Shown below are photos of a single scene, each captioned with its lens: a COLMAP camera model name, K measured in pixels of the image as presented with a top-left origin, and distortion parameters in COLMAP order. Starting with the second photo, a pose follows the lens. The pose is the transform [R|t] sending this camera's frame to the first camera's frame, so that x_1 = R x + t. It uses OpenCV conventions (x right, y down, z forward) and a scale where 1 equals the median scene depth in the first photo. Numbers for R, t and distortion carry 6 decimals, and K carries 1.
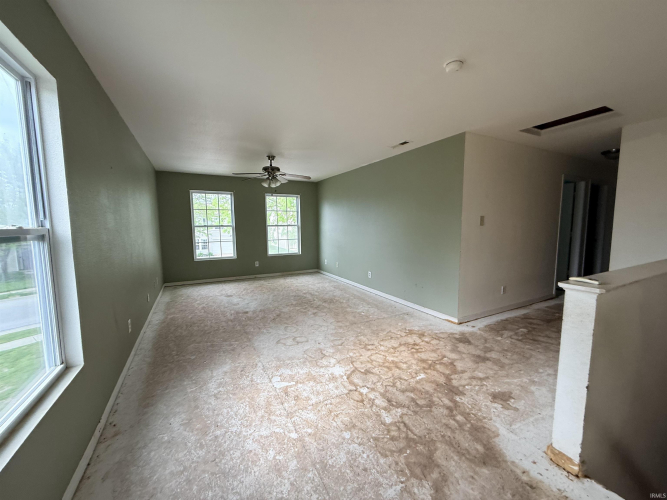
lens RADIAL K [[267.9, 0, 333.5], [0, 267.9, 250.0], [0, 0, 1]] dist [-0.001483, -0.000091]
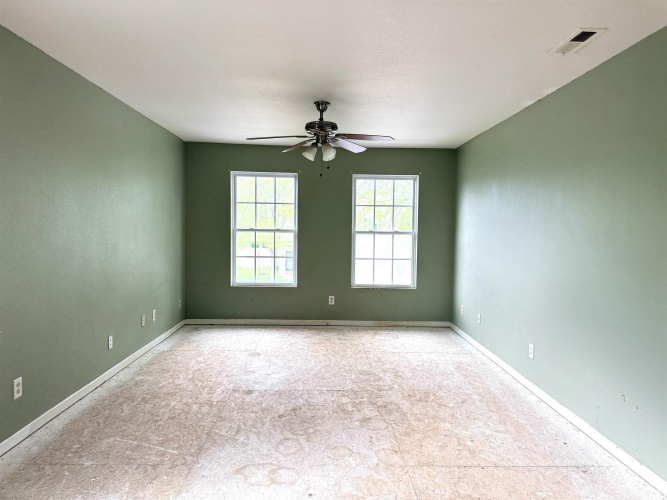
lens RADIAL K [[470.8, 0, 336.2], [0, 470.8, 248.3], [0, 0, 1]] dist [0.084702, -0.127467]
pose [[0.896636, 0.041949, -0.440777, 0.218586], [-0.066288, 0.997000, -0.039958, -0.025651], [0.437778, 0.065046, 0.896727, 0.185790]]
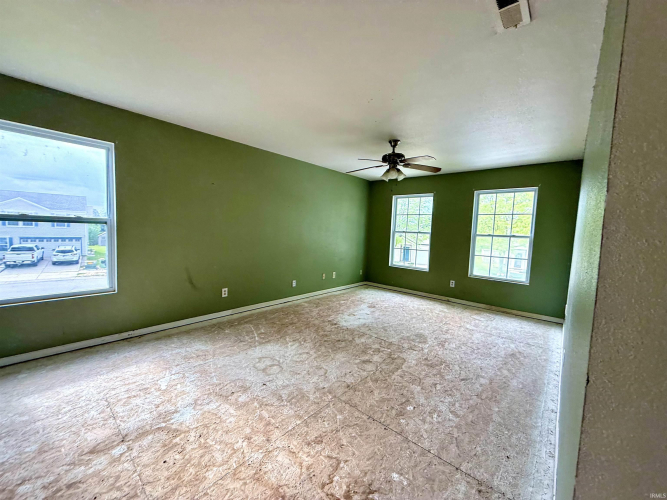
lens RADIAL K [[267.9, 0, 333.5], [0, 267.9, 250.0], [0, 0, 1]] dist [-0.001483, -0.000091]
pose [[0.346143, 0.091368, -0.933722, 0.450401], [-0.133338, 0.989935, 0.047438, -0.051824], [0.928658, 0.108080, 0.354842, 0.598069]]
